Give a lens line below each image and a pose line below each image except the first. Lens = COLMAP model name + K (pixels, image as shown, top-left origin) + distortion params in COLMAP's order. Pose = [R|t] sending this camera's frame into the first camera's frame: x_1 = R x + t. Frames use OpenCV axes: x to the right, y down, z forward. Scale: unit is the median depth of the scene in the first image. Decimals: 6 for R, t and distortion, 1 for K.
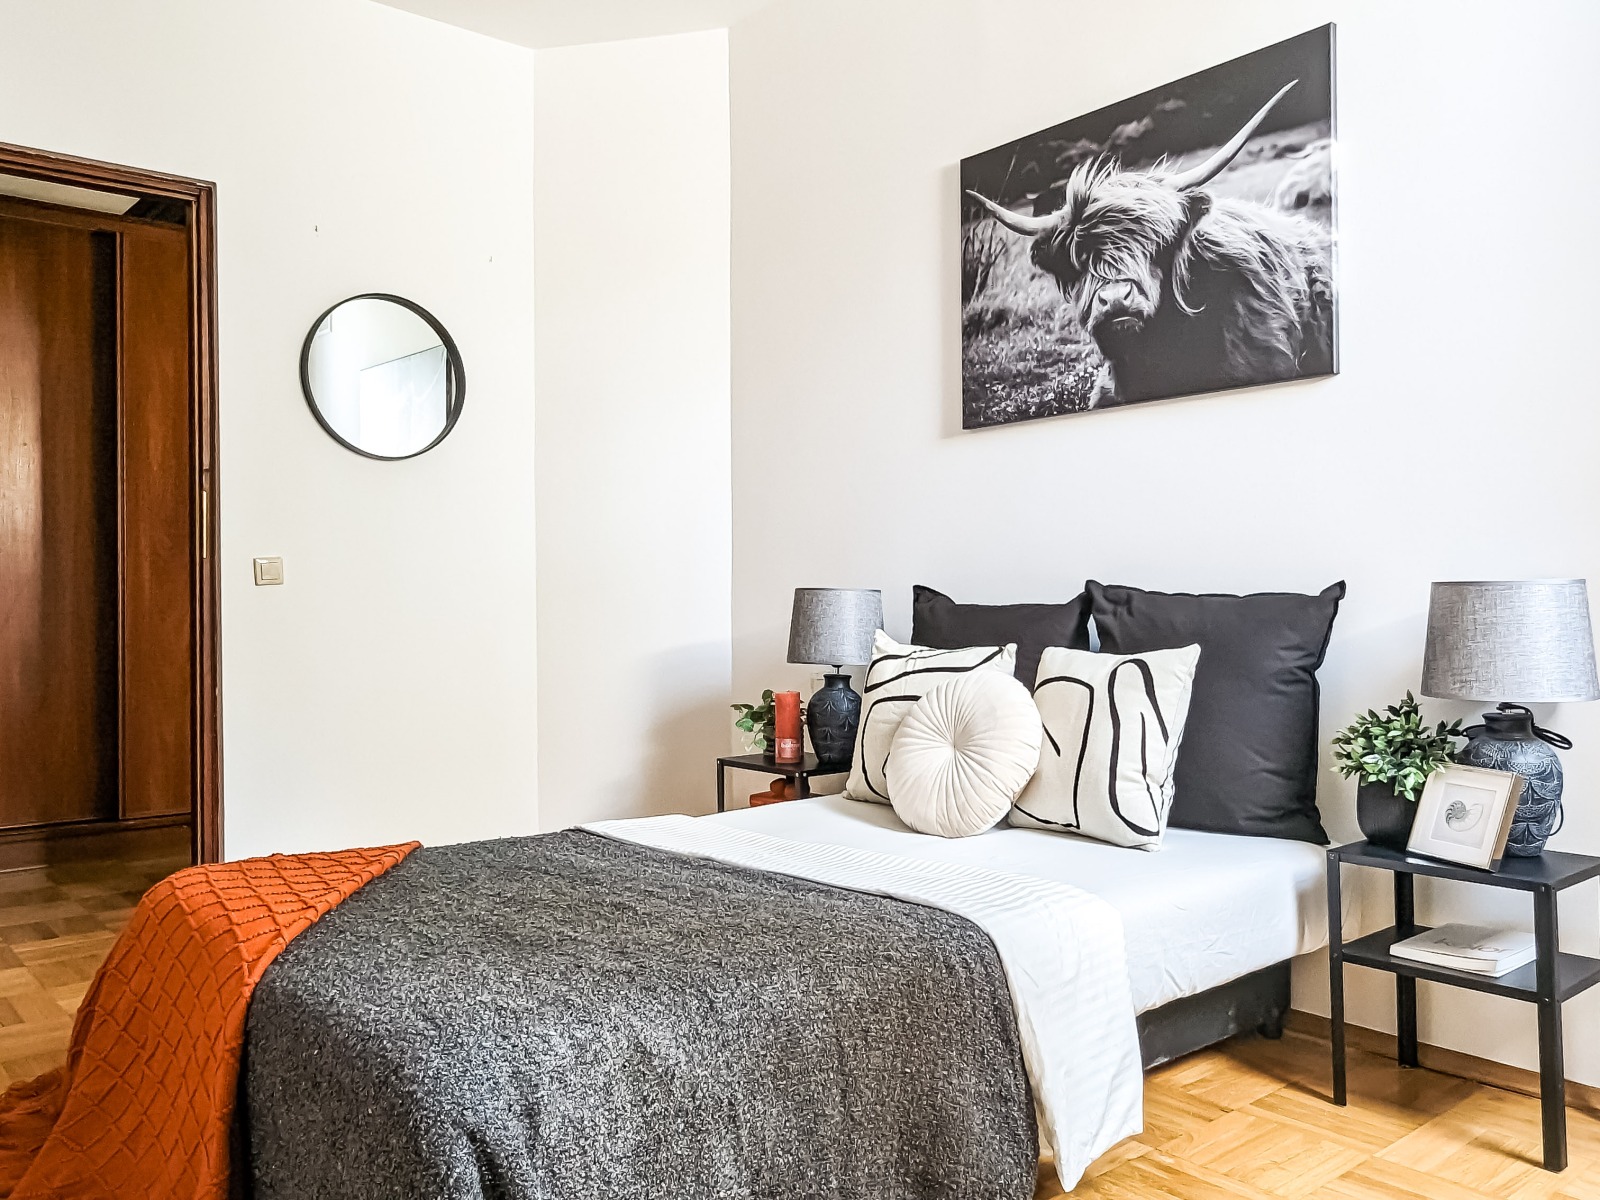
lens RADIAL K [[642.5, 0, 801.0], [0, 642.5, 597.9], [0, 0, 1]] dist [0.002199, 0.000011]
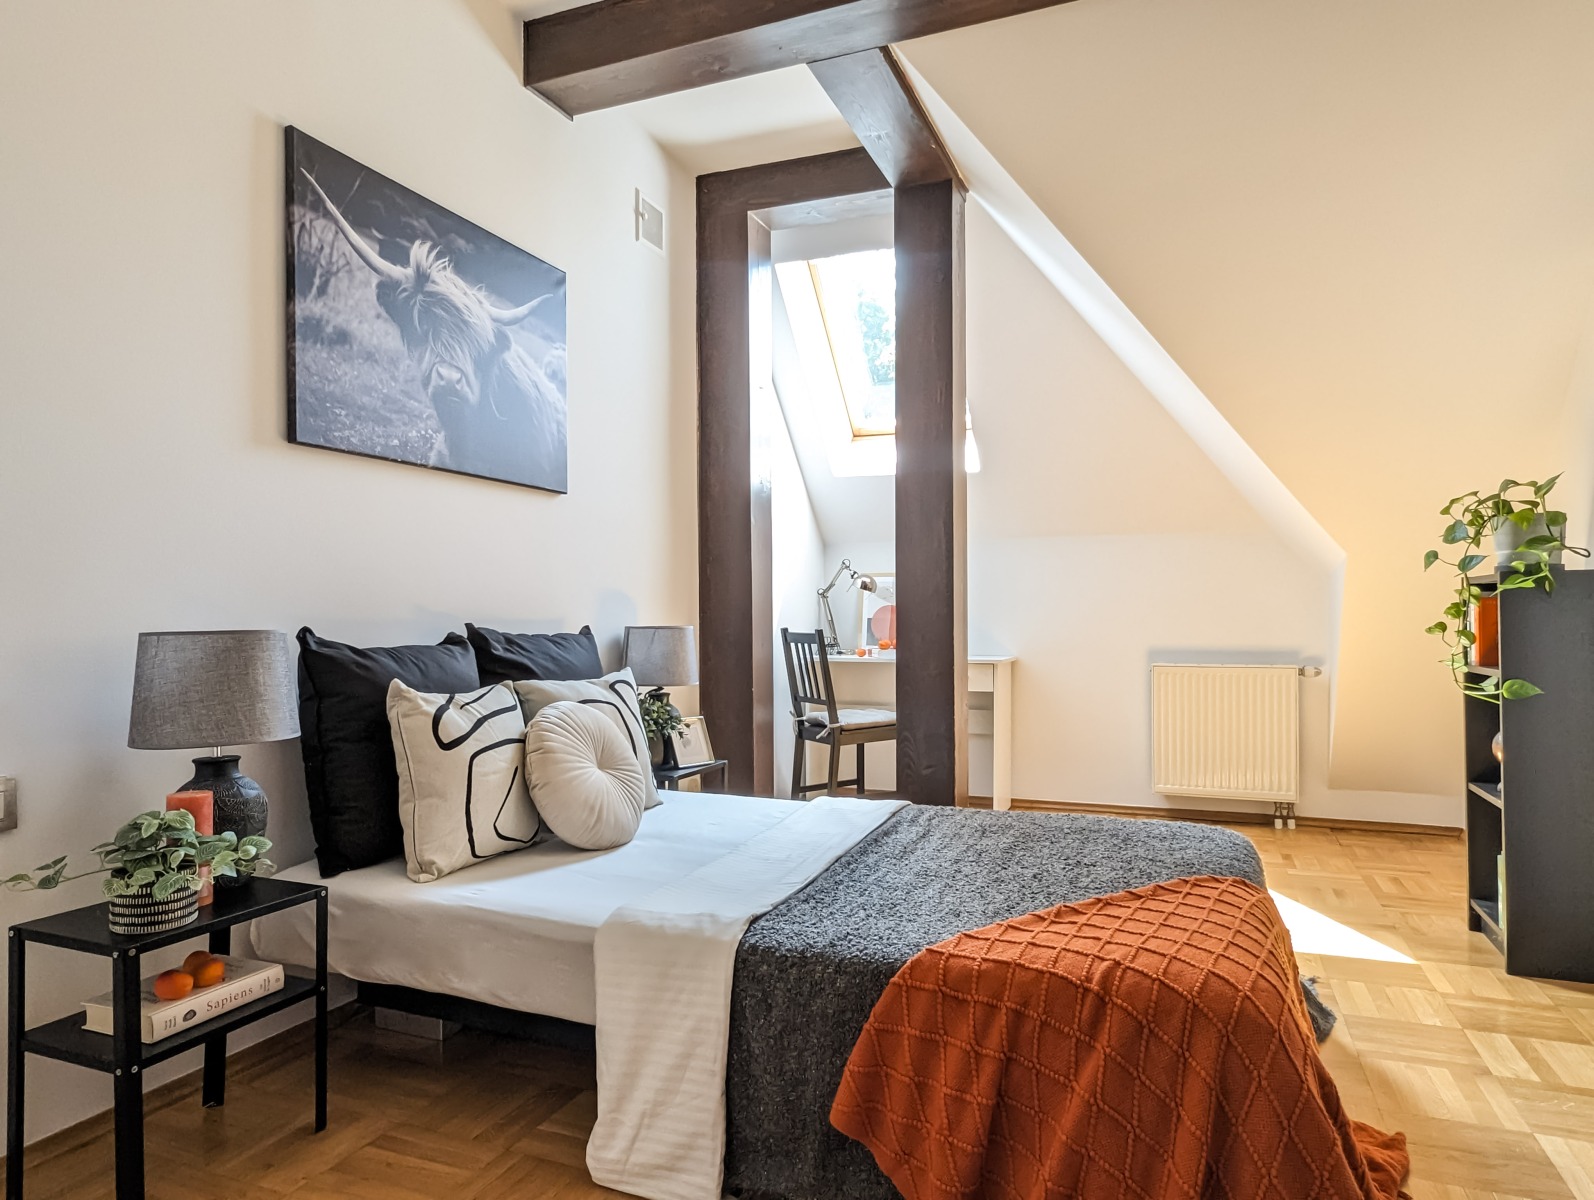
lens RADIAL K [[640.1, 0, 797.8], [0, 640.1, 610.1], [0, 0, 1]] dist [0.002199, 0.000011]
pose [[0.018498, 0.026099, 0.999488, -0.618353], [0.008082, 0.999623, -0.026252, -0.016642], [-0.999796, 0.008564, 0.018281, 0.352016]]
